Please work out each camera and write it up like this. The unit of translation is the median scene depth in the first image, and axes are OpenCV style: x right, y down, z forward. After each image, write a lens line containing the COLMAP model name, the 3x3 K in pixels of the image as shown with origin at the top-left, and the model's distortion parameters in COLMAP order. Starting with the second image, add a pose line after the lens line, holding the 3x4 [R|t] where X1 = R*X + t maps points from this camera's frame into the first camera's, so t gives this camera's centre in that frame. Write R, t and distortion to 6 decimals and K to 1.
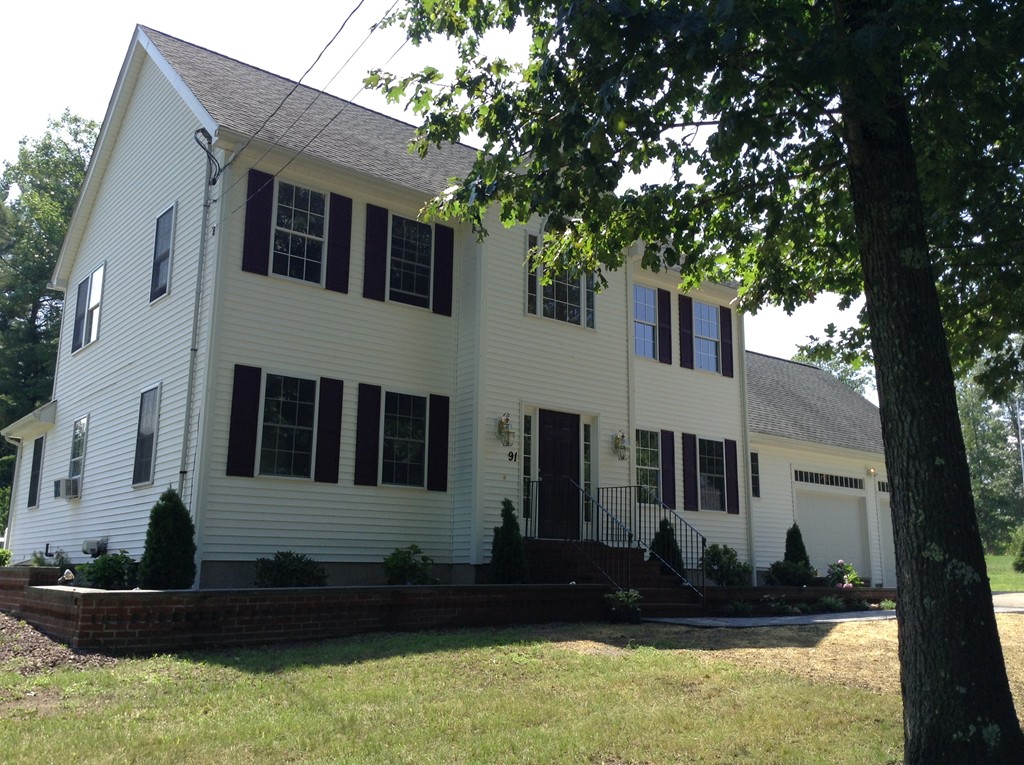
lens RADIAL K [[920.7, 0, 528.5], [0, 920.7, 379.0], [0, 0, 1]] dist [0.085939, -0.145310]
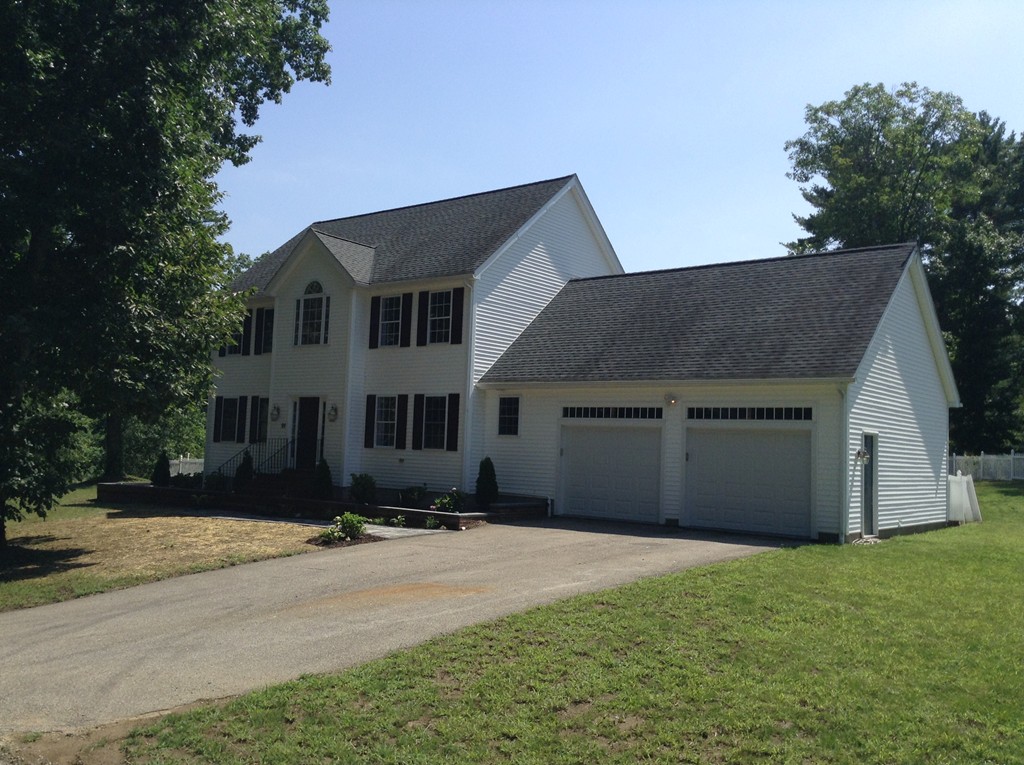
lens RADIAL K [[920.7, 0, 528.5], [0, 920.7, 379.0], [0, 0, 1]] dist [0.085939, -0.145310]
pose [[0.058605, -0.161472, -0.985136, 1.567893], [0.080382, 0.984391, -0.156568, 0.268730], [0.995040, -0.070011, 0.070670, 1.058014]]
